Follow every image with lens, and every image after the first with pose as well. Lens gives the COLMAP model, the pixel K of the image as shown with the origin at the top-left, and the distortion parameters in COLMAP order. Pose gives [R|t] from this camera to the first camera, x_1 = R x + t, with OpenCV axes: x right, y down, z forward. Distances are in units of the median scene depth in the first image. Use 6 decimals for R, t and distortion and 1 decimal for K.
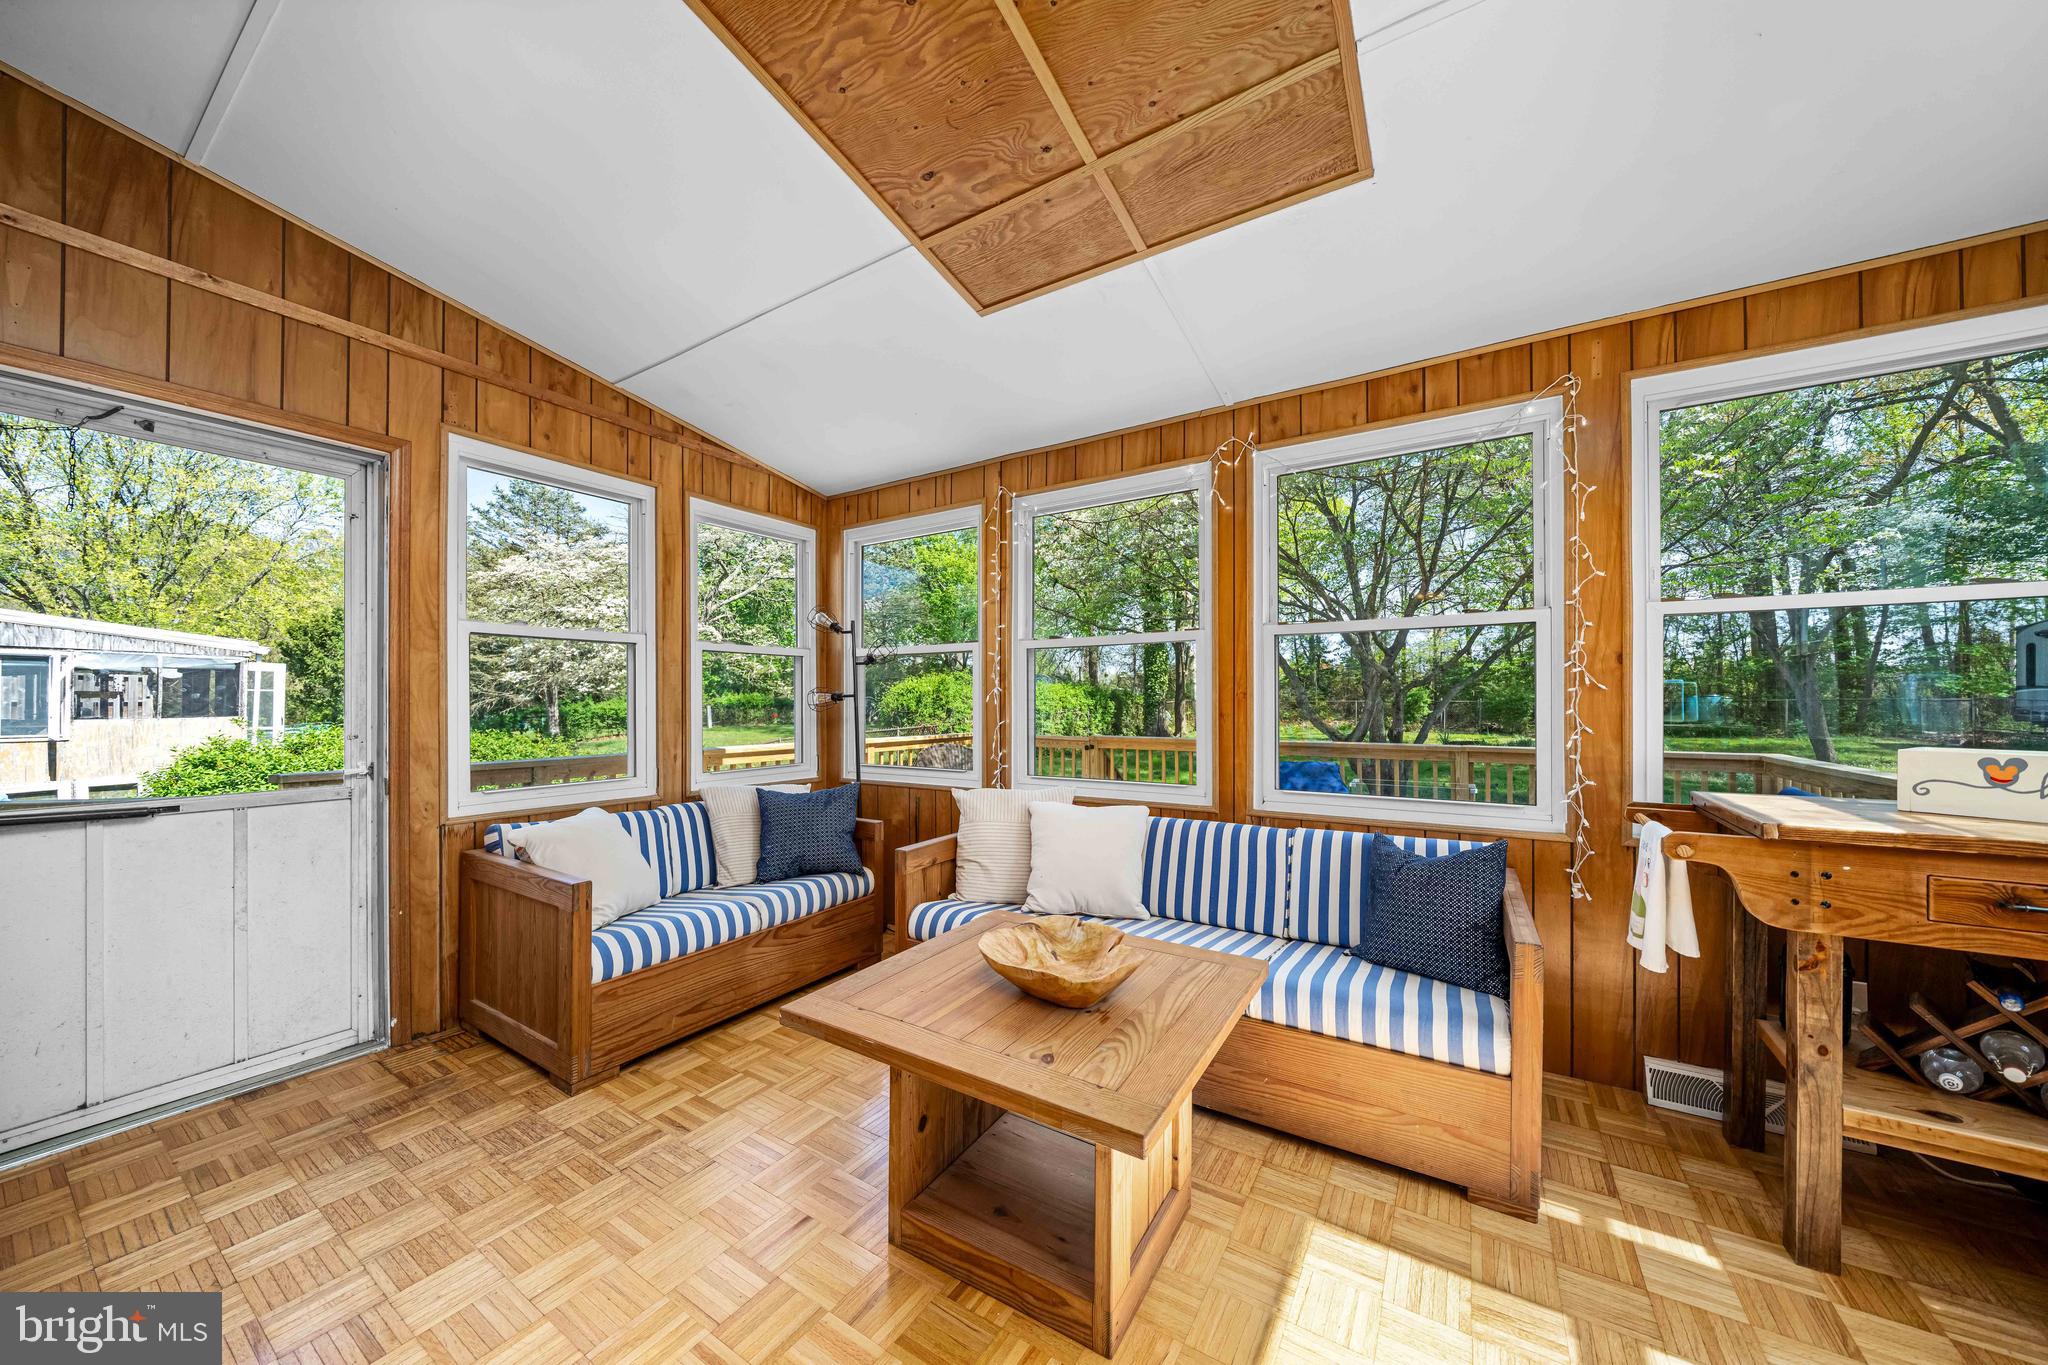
lens RADIAL K [[694.3, 0, 1041.7], [0, 694.3, 711.7], [0, 0, 1]] dist [-0.007138, -0.000100]
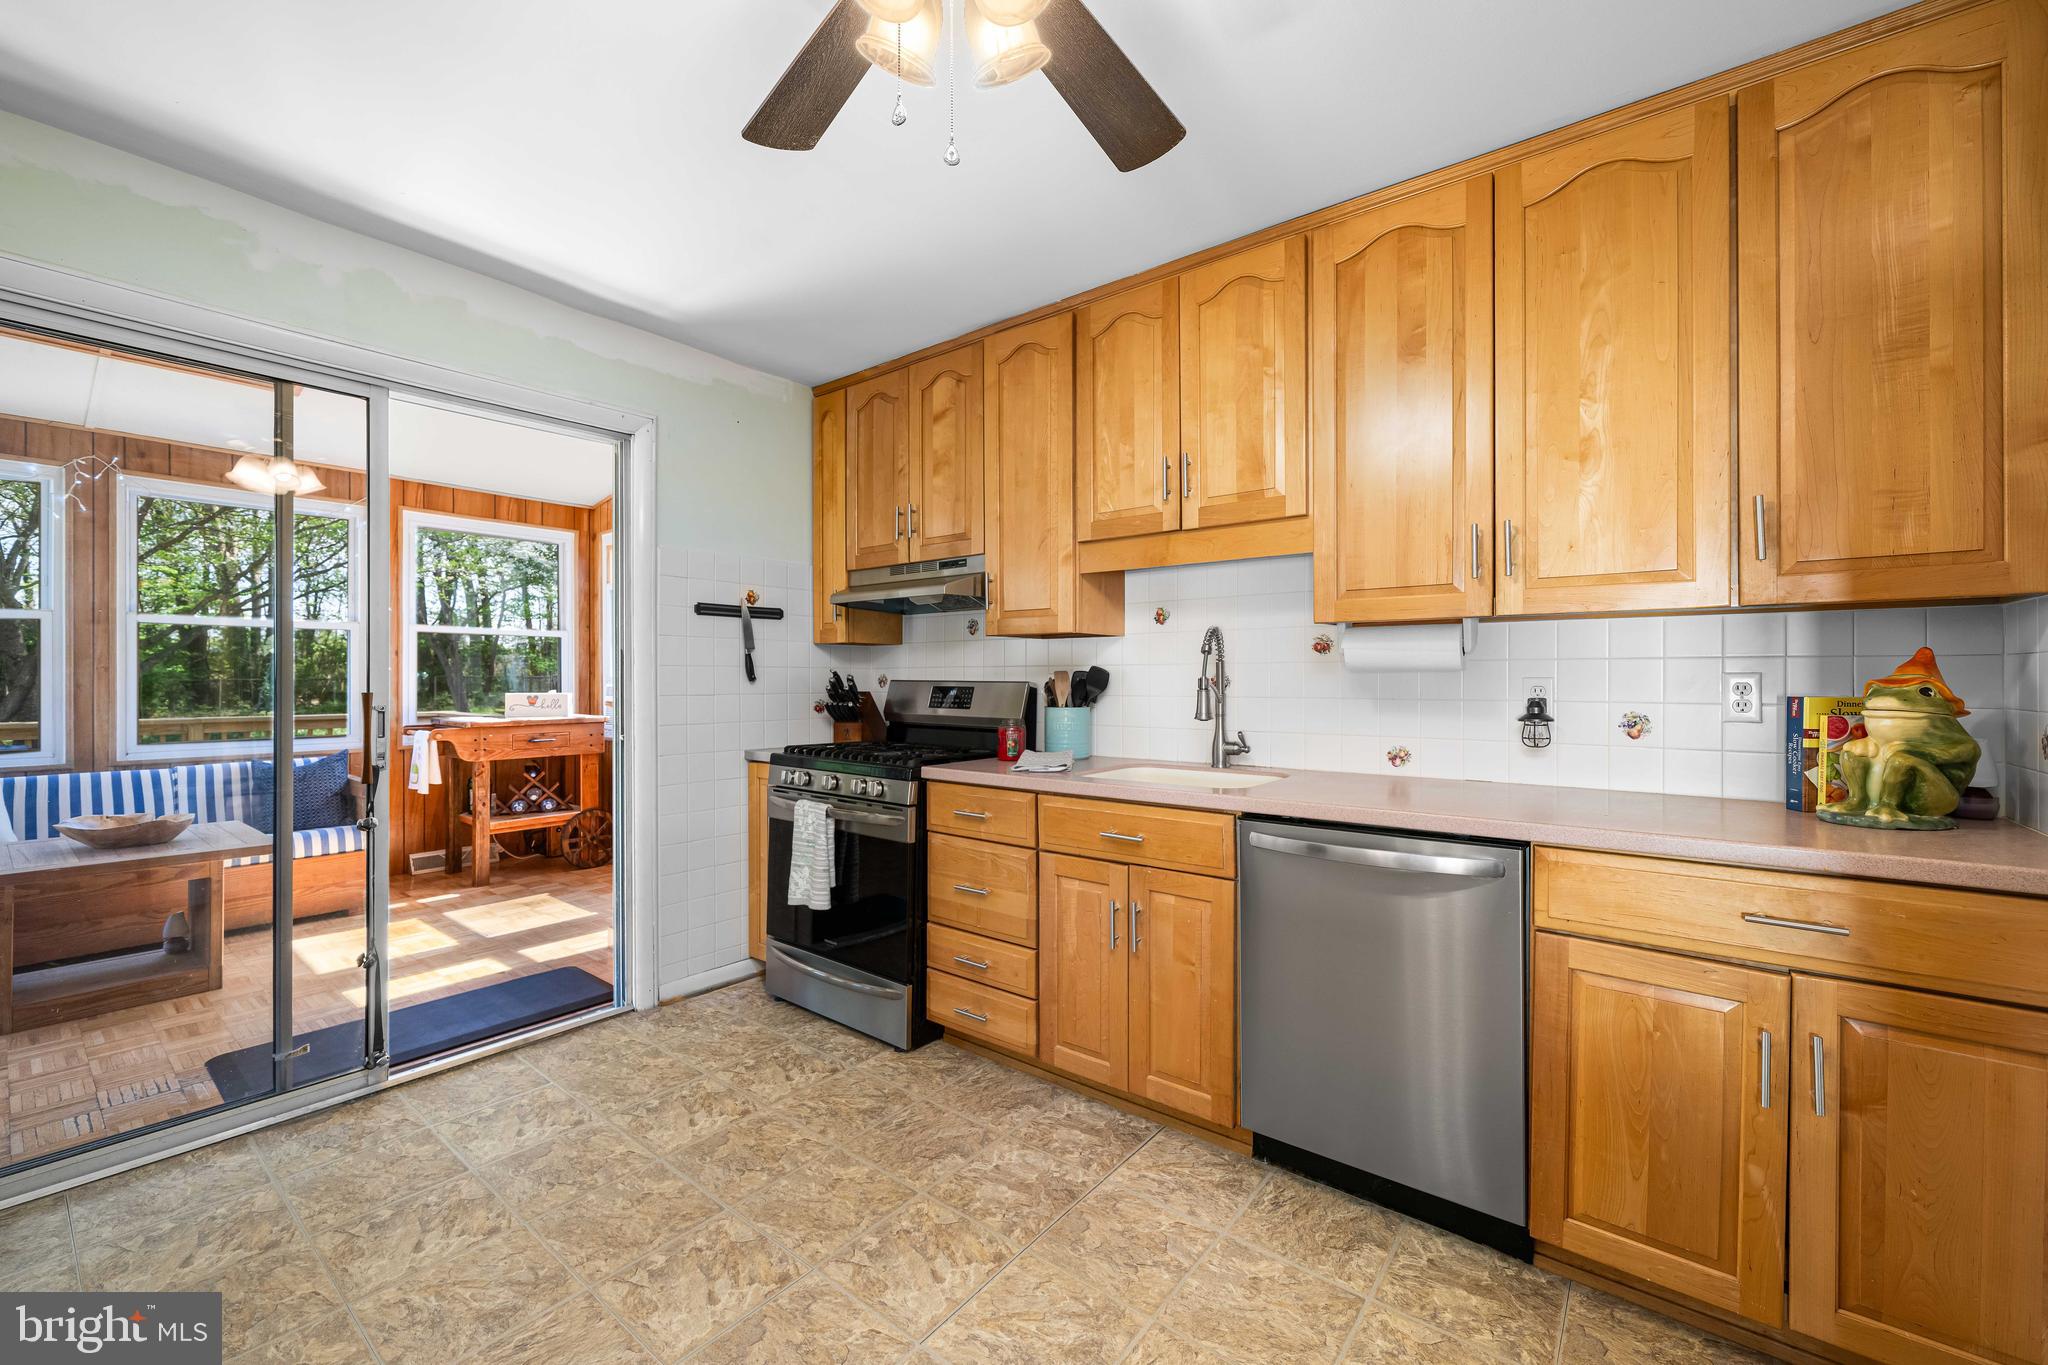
lens RADIAL K [[817.1, 0, 1030.2], [0, 817.1, 679.7], [0, 0, 1]] dist [0.001252, -0.000854]
pose [[0.120253, -0.002541, 0.992740, -1.732298], [0.002753, 0.999994, 0.002226, -0.000122], [-0.992739, 0.002465, 0.120260, -1.468119]]
